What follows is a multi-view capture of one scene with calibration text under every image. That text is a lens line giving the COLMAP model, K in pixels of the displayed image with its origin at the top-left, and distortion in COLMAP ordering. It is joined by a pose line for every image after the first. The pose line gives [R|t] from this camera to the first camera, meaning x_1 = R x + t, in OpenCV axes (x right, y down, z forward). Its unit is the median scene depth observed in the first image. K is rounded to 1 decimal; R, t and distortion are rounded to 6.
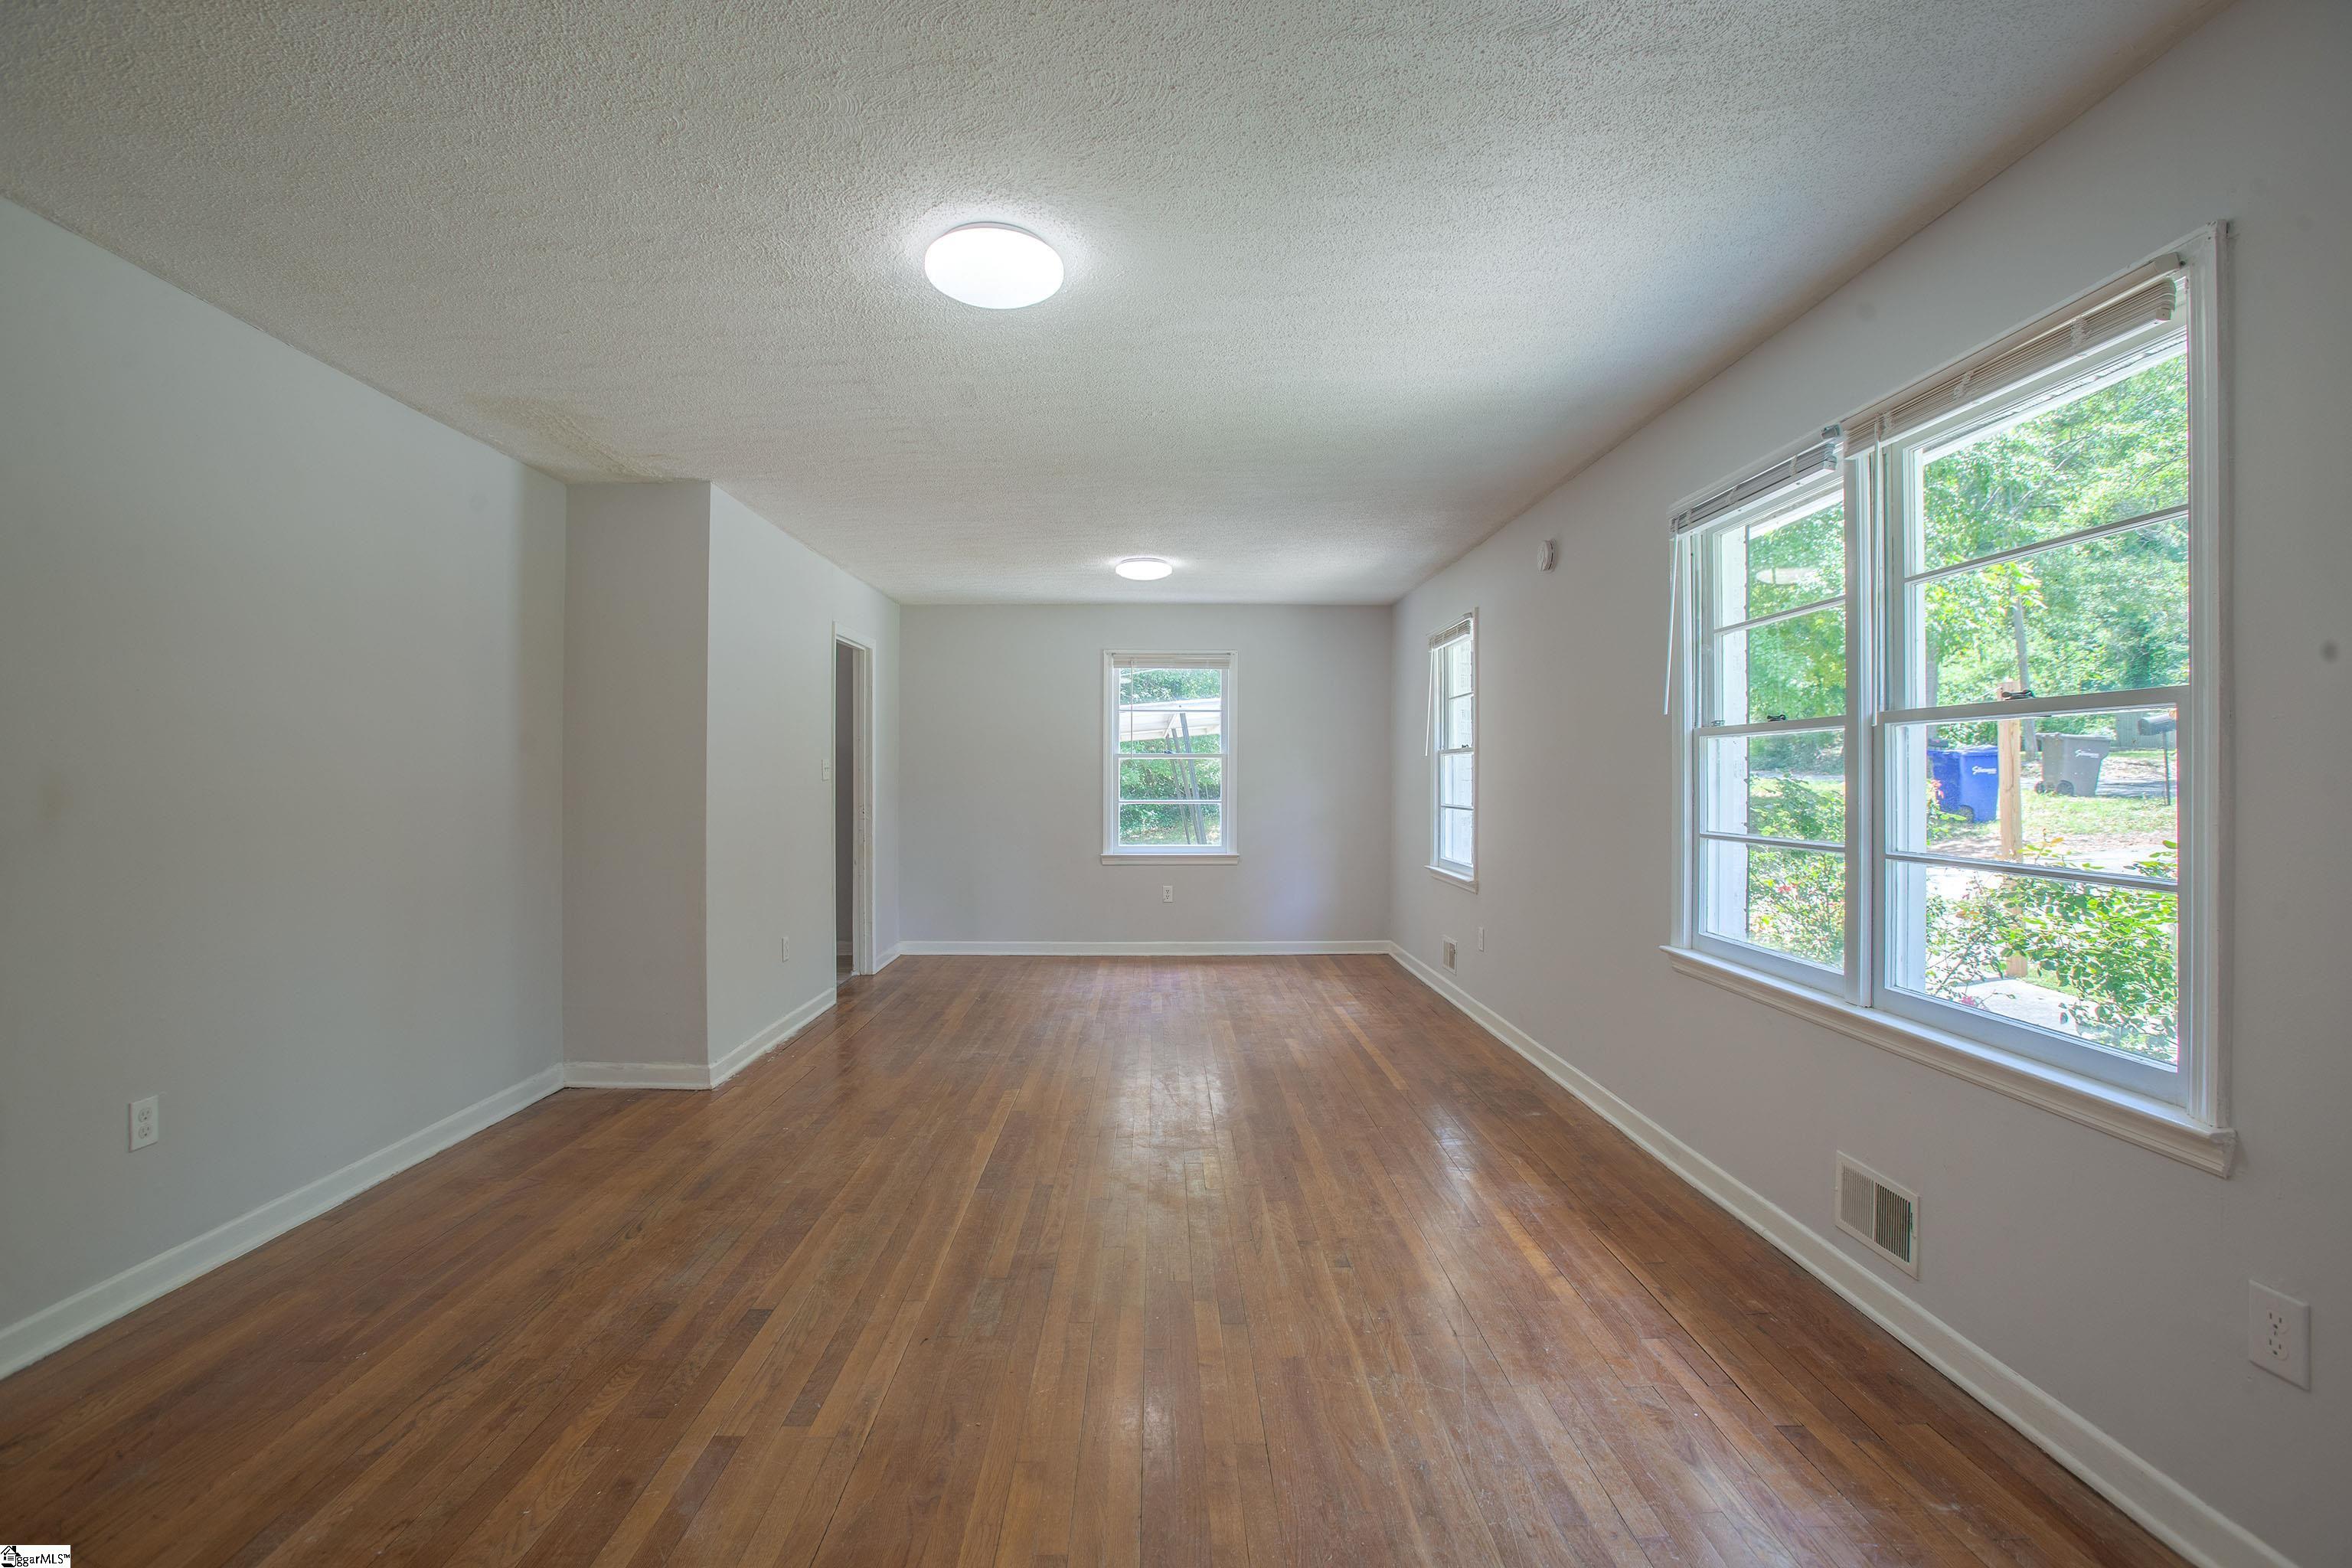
lens RADIAL K [[1079.0, 0, 1174.0], [0, 1079.0, 779.3], [0, 0, 1]] dist [-0.073636, 0.030294]
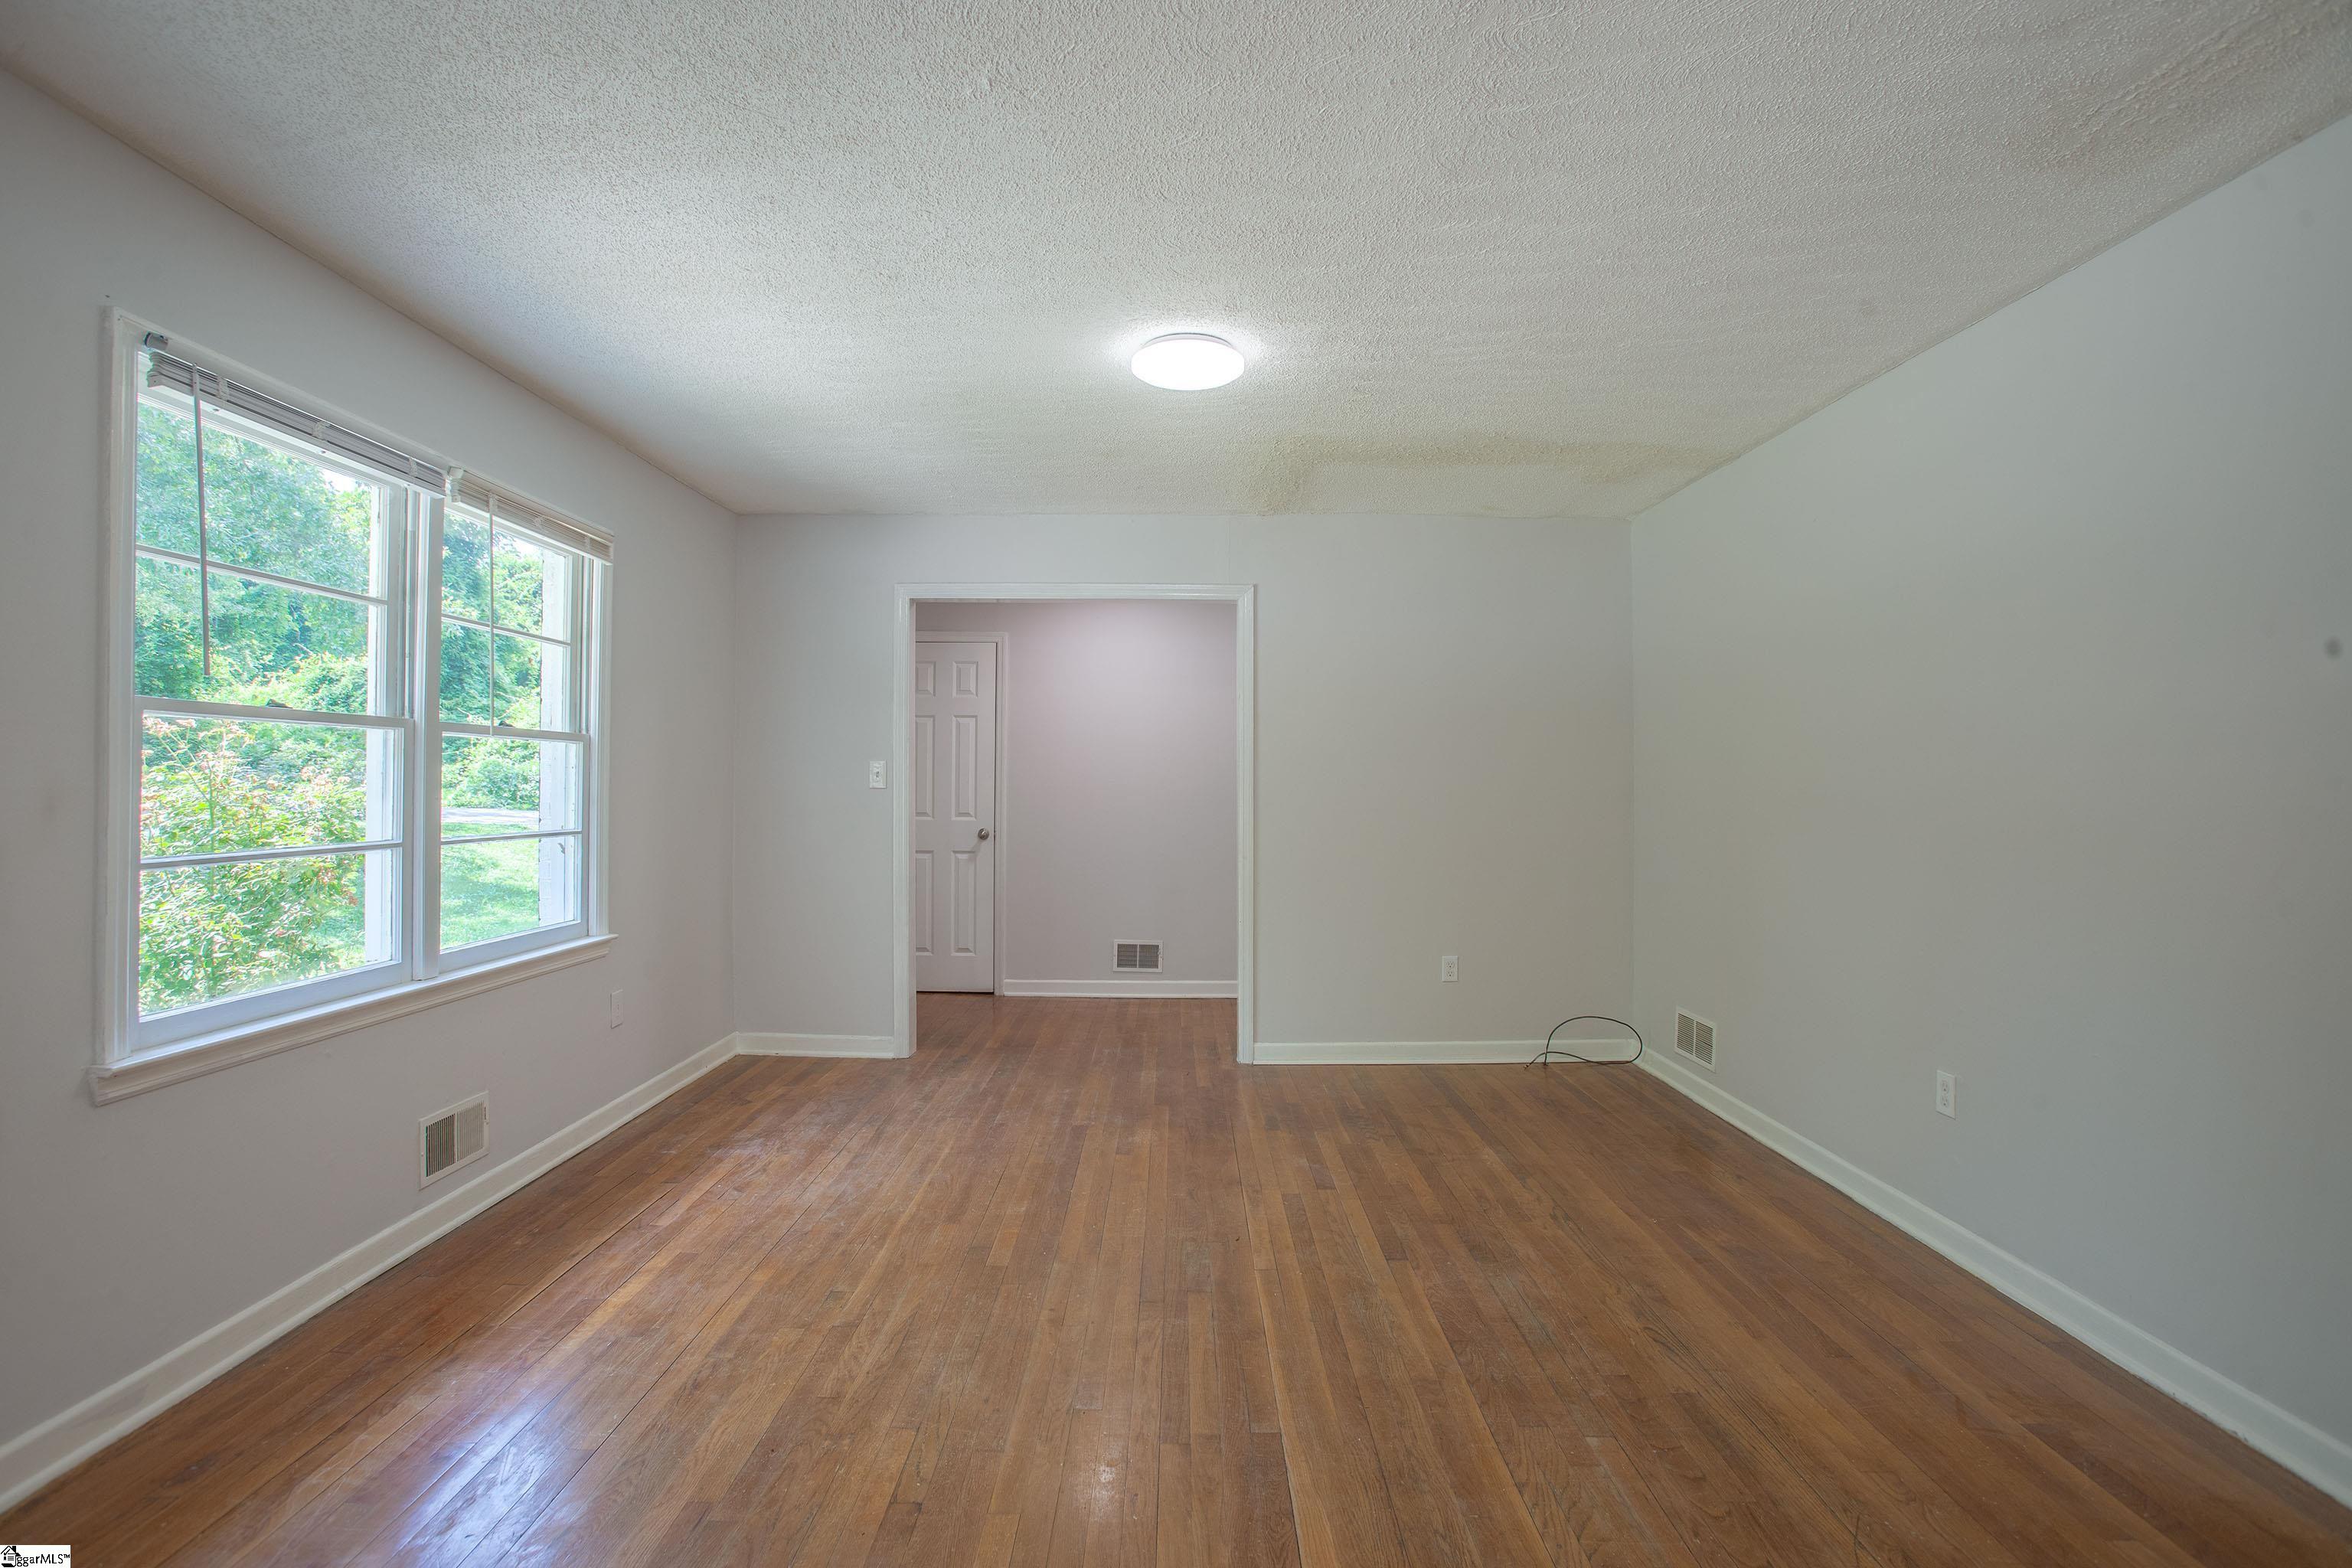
lens RADIAL K [[1089.3, 0, 1165.1], [0, 1089.3, 780.2], [0, 0, 1]] dist [-0.082905, 0.039519]
pose [[-0.999571, -0.007121, 0.028418, -0.135557], [-0.007173, 0.999973, -0.001708, -0.001263], [-0.028405, -0.001911, -0.999595, 1.671623]]
